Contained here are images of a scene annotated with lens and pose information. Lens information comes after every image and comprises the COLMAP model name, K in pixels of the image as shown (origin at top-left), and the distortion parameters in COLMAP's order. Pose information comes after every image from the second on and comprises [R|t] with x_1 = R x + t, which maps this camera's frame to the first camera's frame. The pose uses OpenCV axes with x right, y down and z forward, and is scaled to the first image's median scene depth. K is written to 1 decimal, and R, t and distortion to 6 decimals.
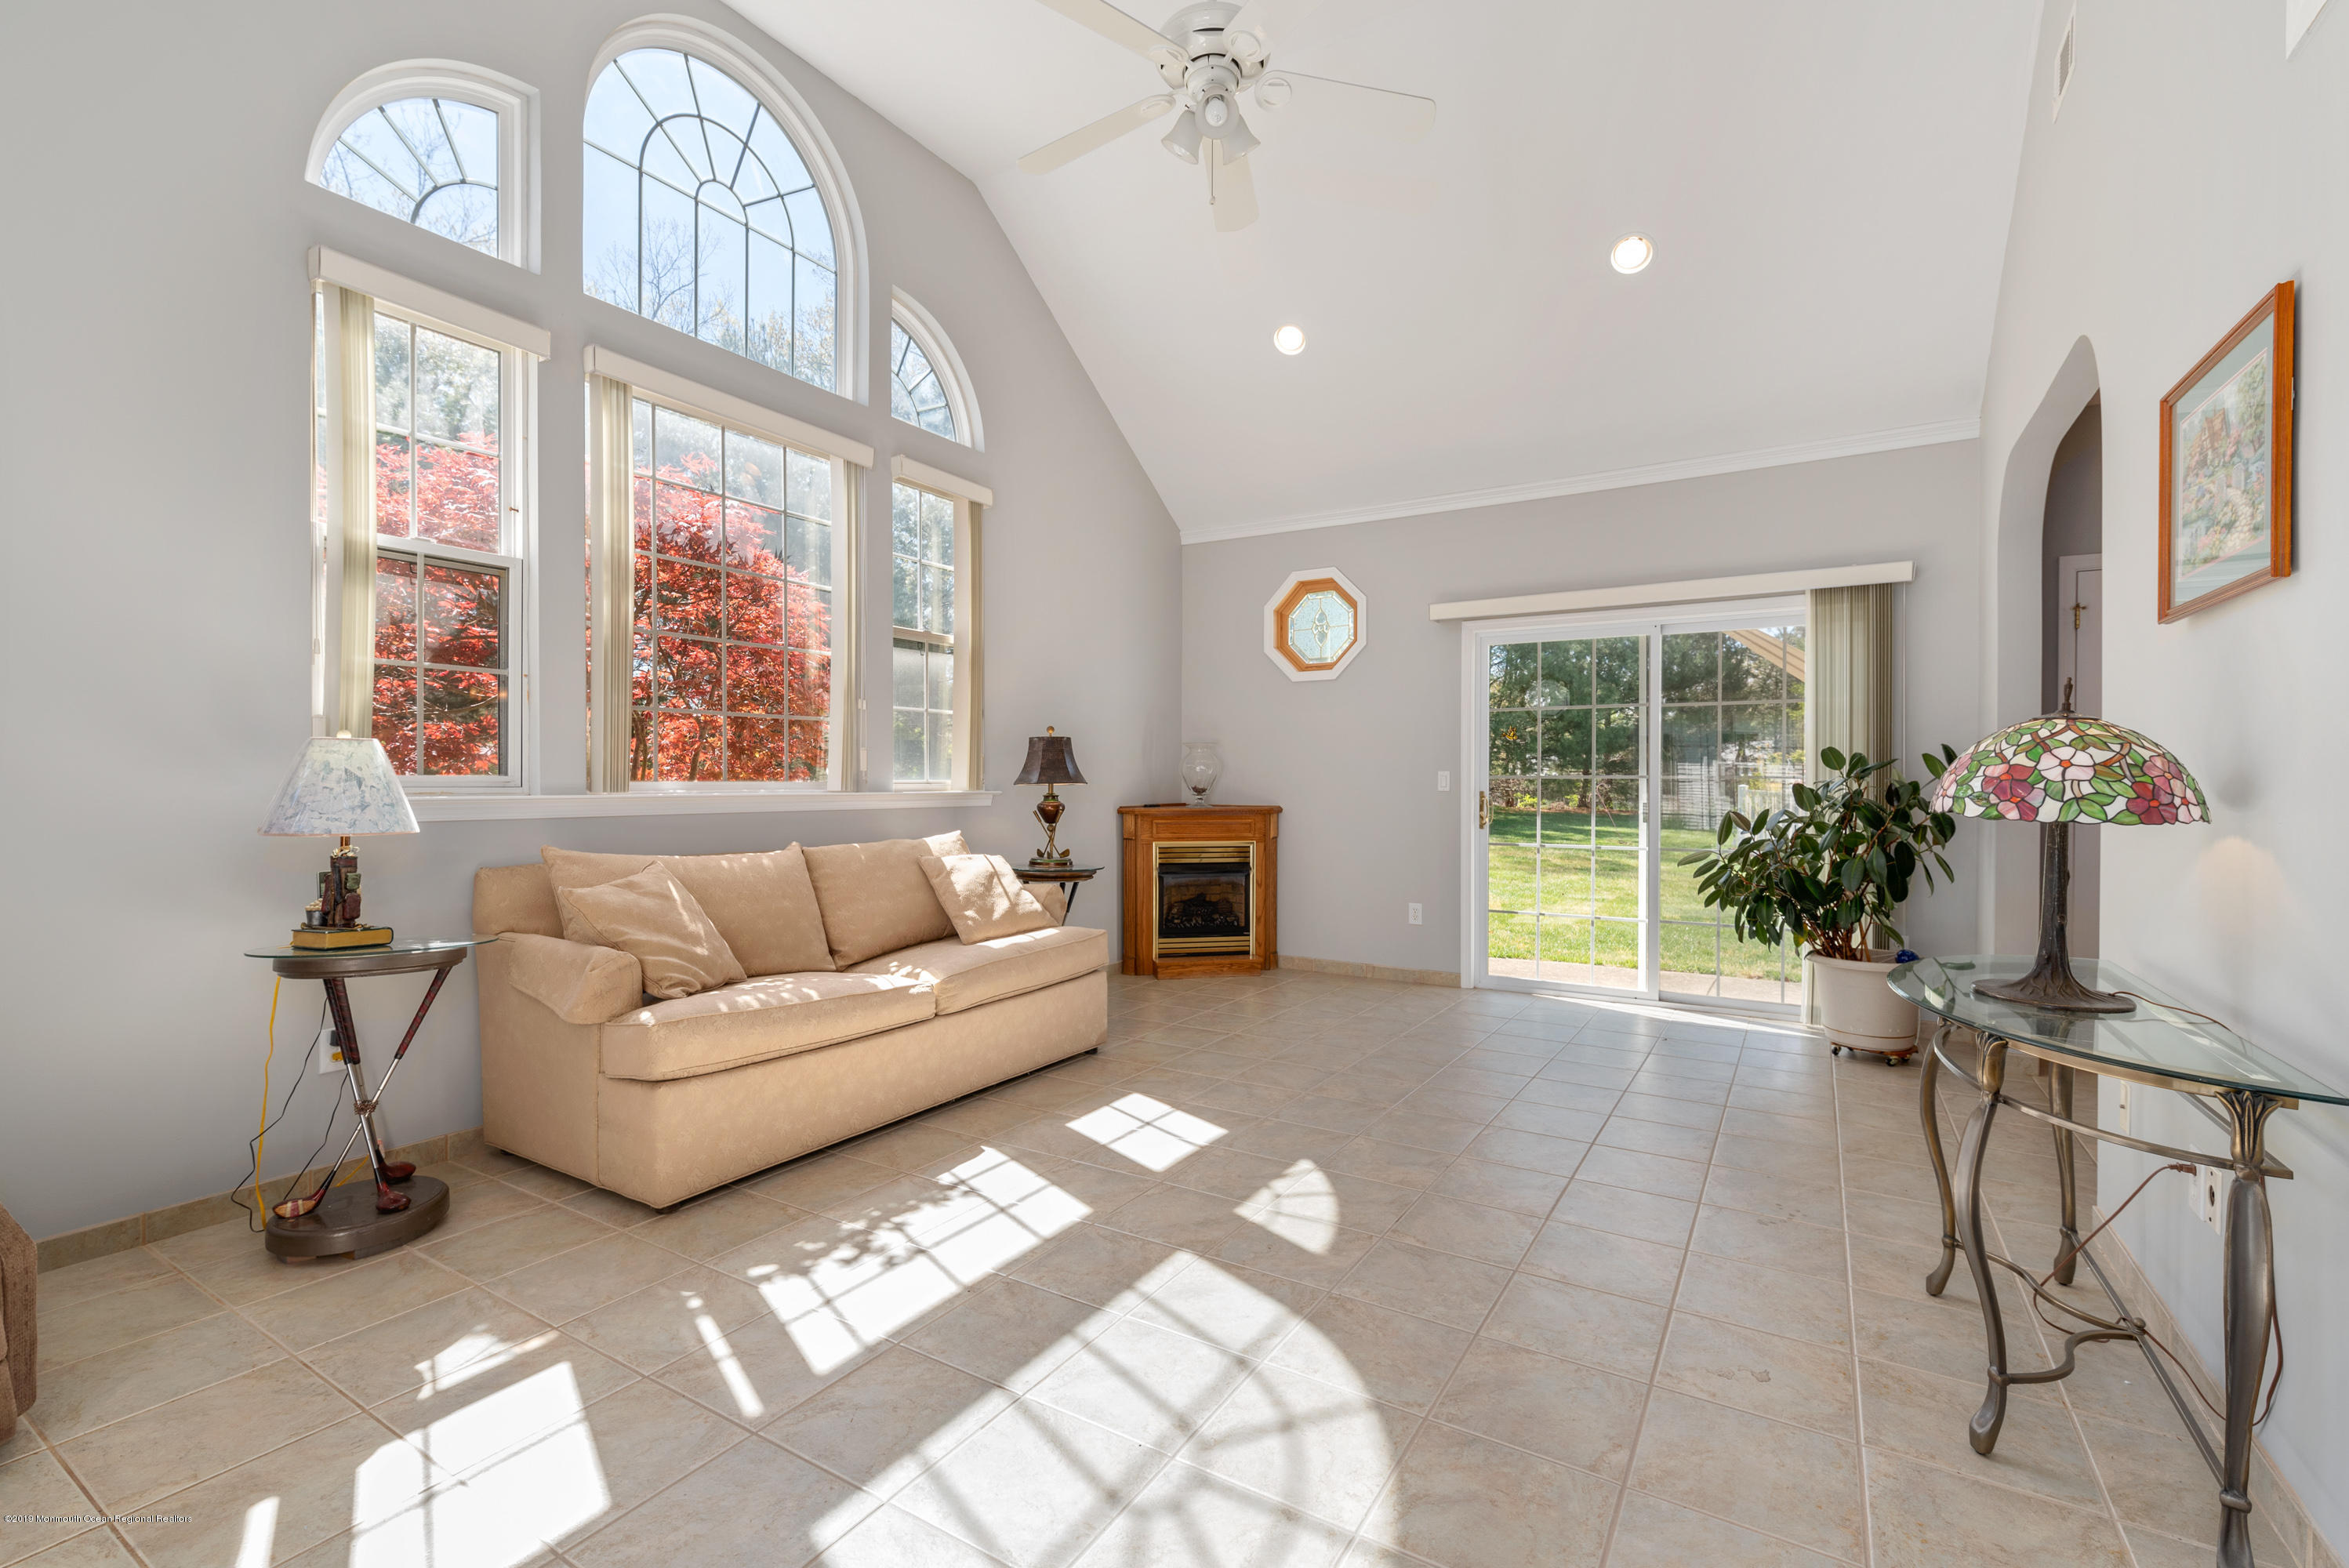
lens RADIAL K [[1022.8, 0, 1167.9], [0, 1022.8, 786.6], [0, 0, 1]] dist [0.002682, 0.000271]
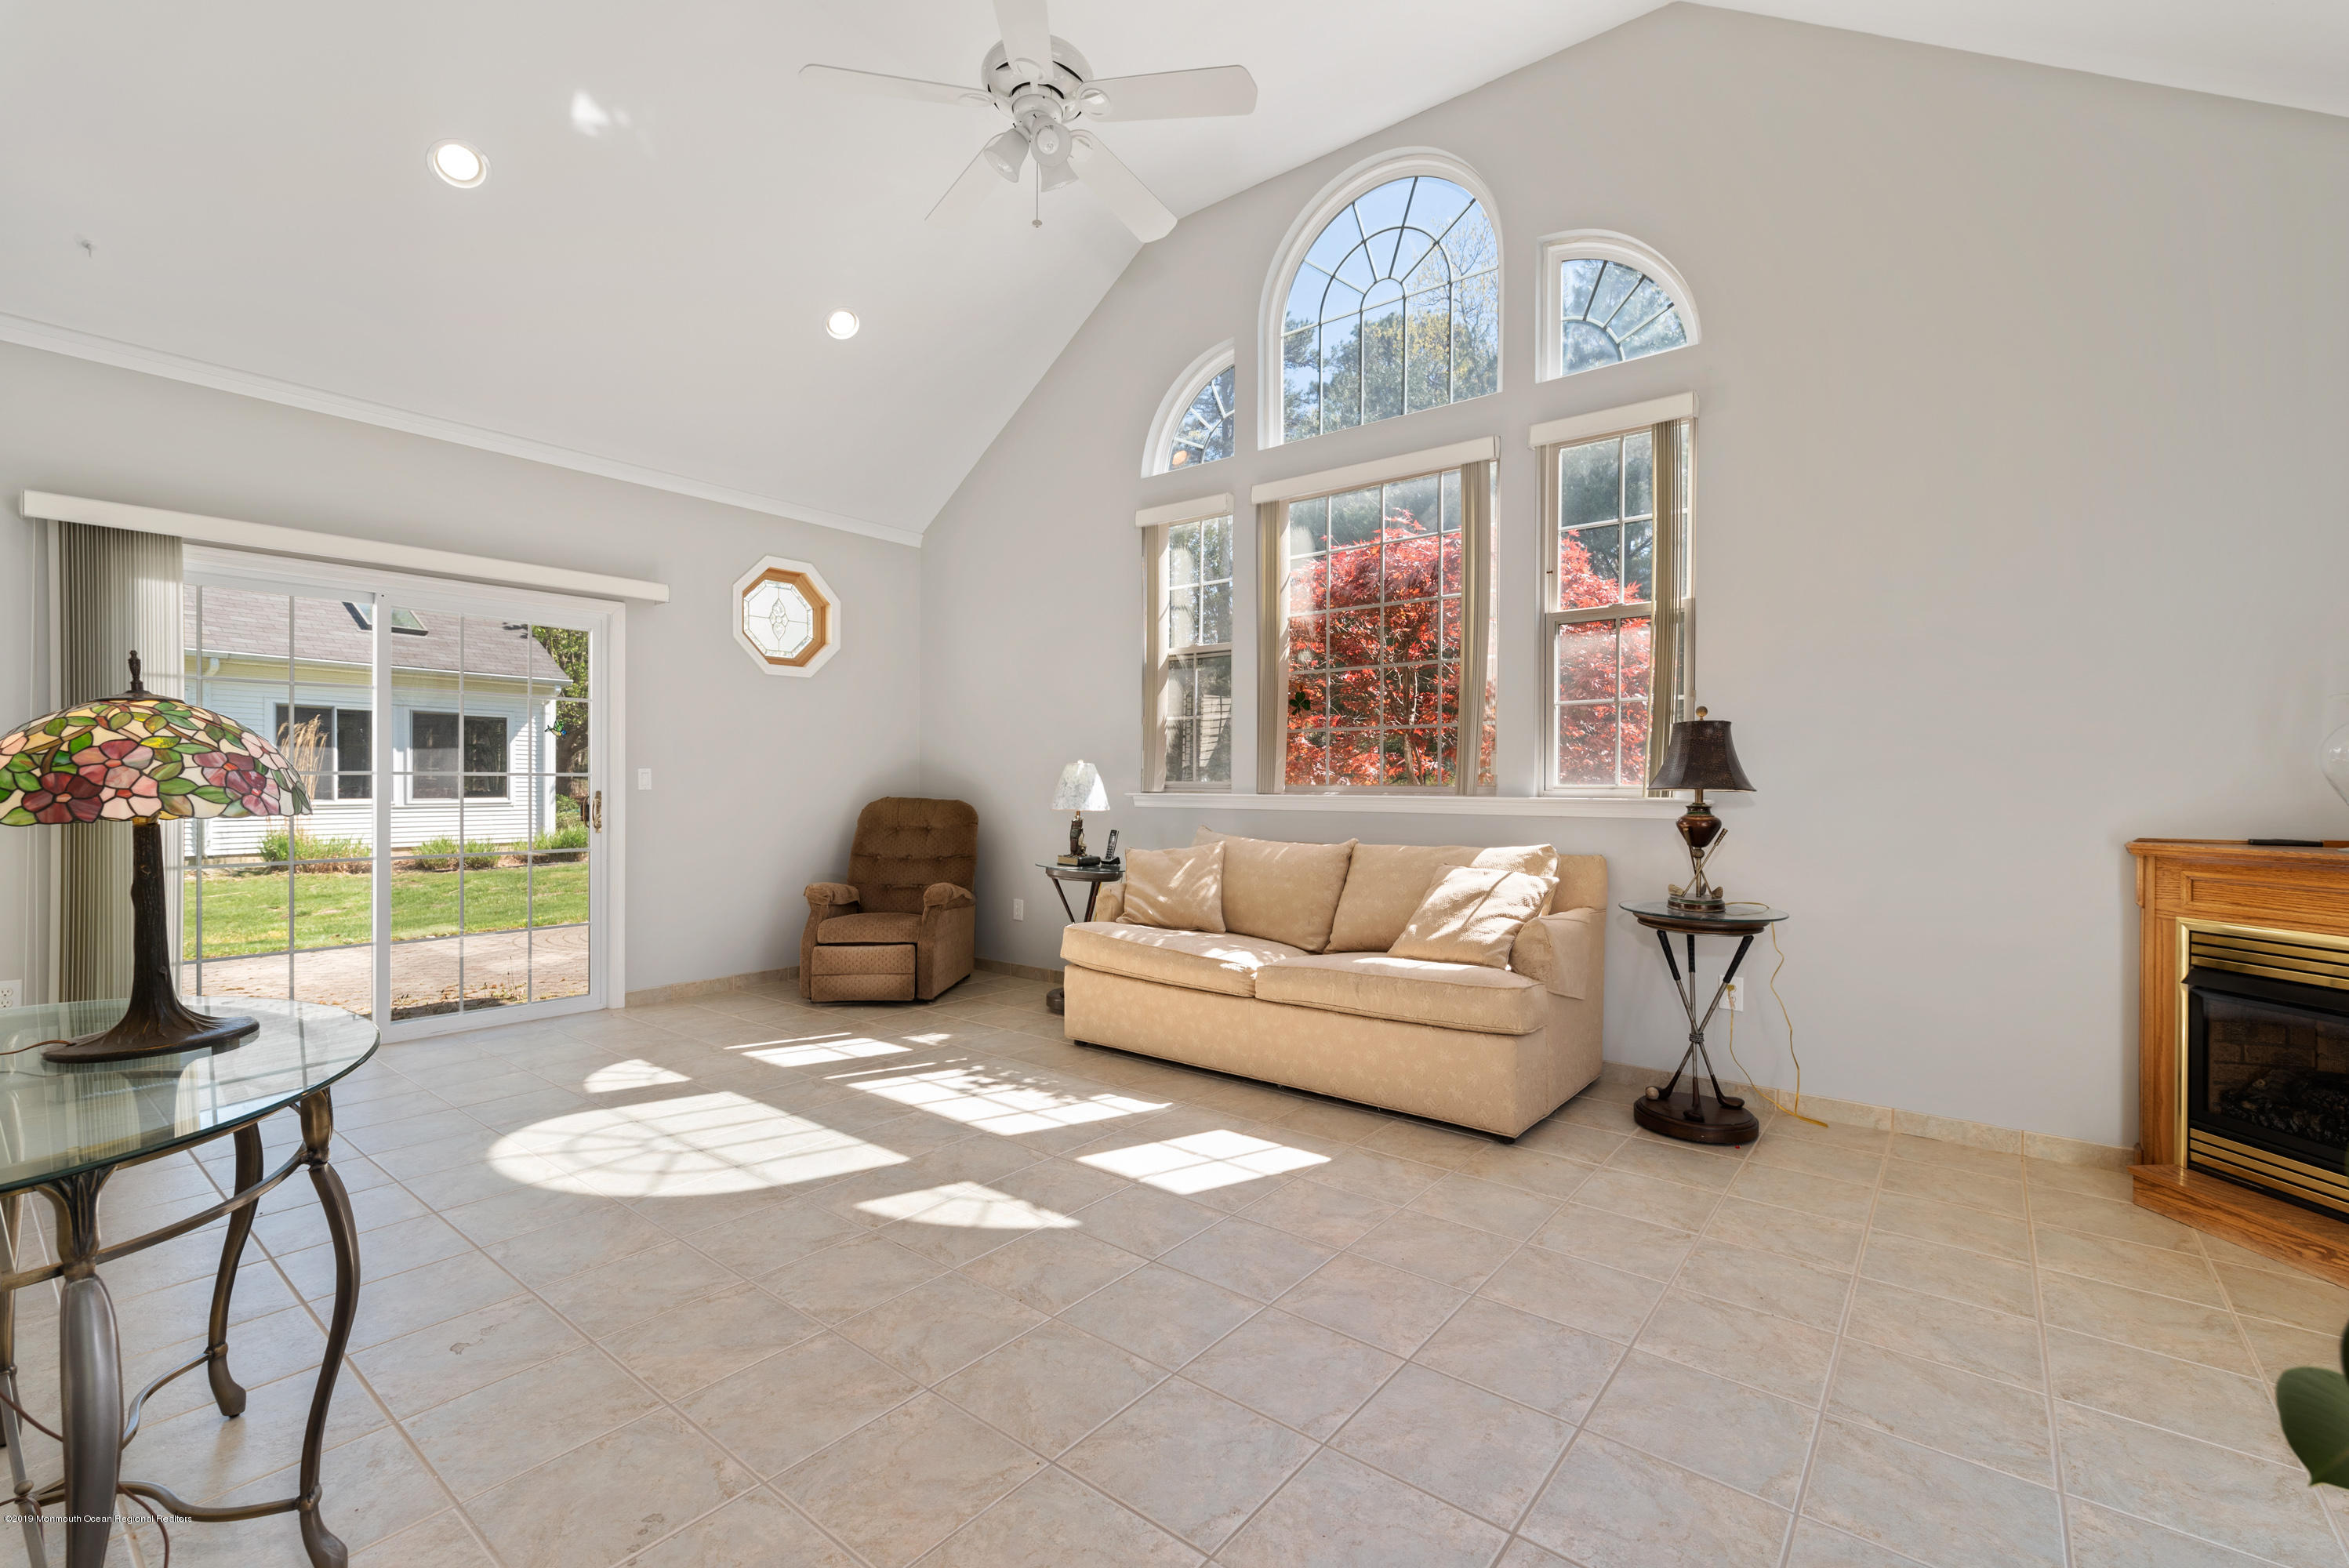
lens RADIAL K [[996.8, 0, 1182.1], [0, 996.8, 779.2], [0, 0, 1]] dist [0.003341, 0.000339]
pose [[-0.093897, -0.002373, -0.995579, 1.089157], [-0.008698, 0.999961, -0.001563, -0.010596], [0.995544, 0.008513, -0.093914, 1.312465]]
